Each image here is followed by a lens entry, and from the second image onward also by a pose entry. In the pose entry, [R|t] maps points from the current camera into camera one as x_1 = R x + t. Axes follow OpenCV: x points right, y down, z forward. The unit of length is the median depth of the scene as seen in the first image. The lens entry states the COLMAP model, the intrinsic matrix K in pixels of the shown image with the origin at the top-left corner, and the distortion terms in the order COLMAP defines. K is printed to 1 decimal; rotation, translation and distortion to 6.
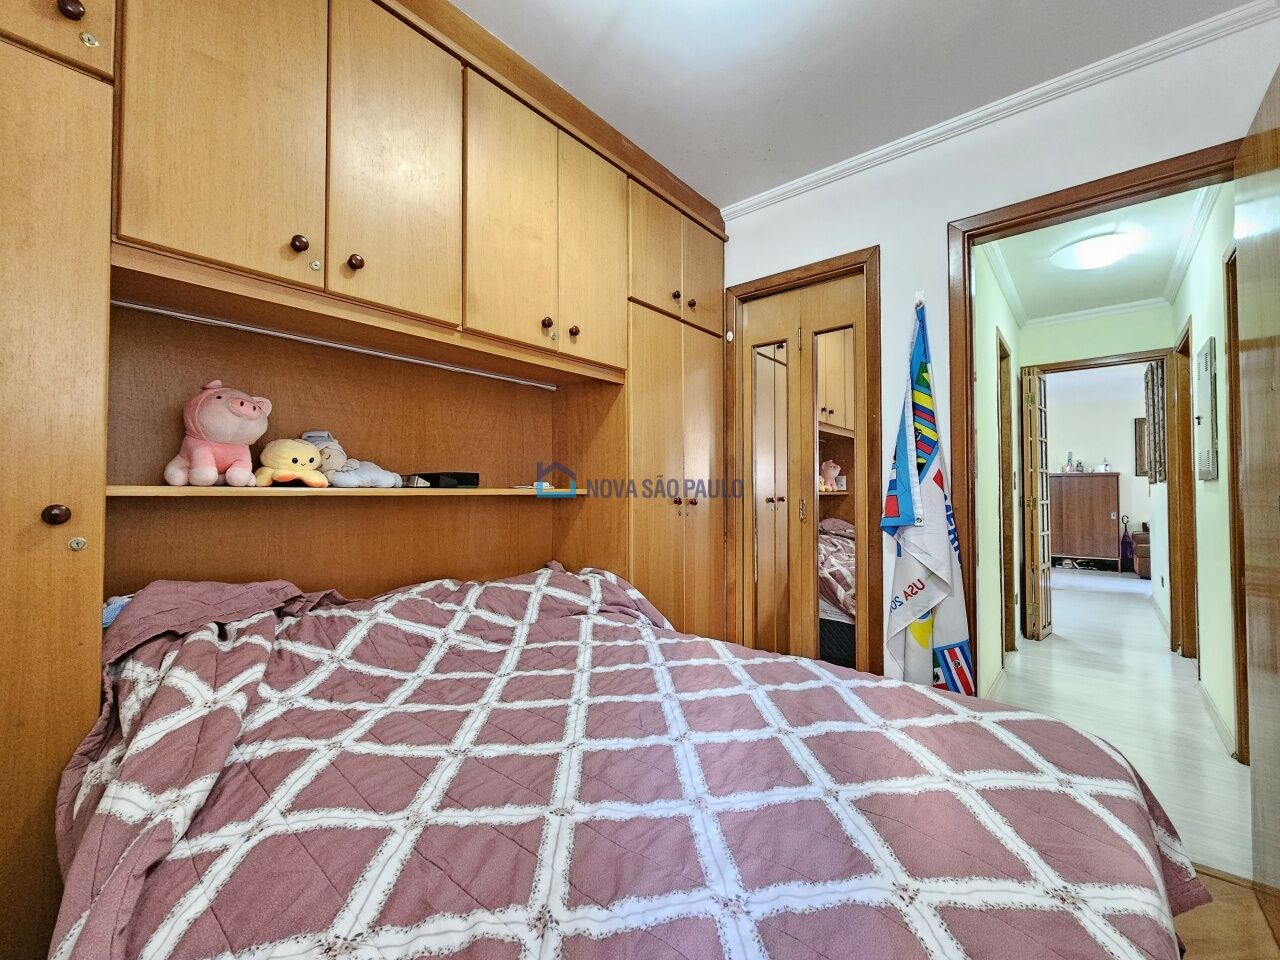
lens RADIAL K [[527.9, 0, 643.6], [0, 527.9, 482.9], [0, 0, 1]] dist [-0.000354, -0.000074]
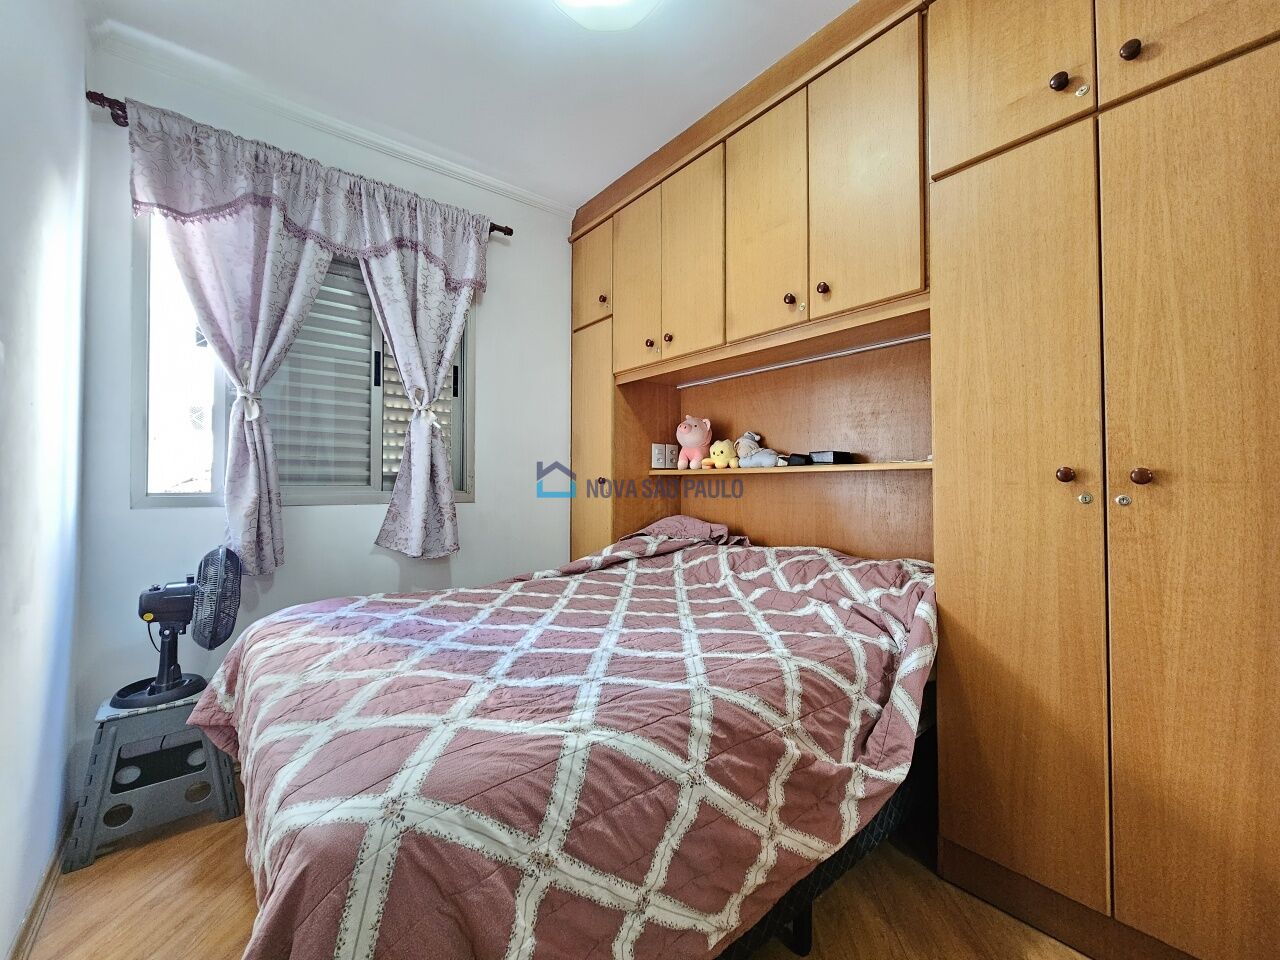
lens RADIAL K [[527.9, 0, 643.3], [0, 527.9, 478.7], [0, 0, 1]] dist [-0.000354, -0.000074]
pose [[-0.180596, -0.008052, -0.983524, 0.866620], [0.023920, 0.999635, -0.012576, 0.045869], [0.983266, -0.025797, -0.180338, 0.908319]]
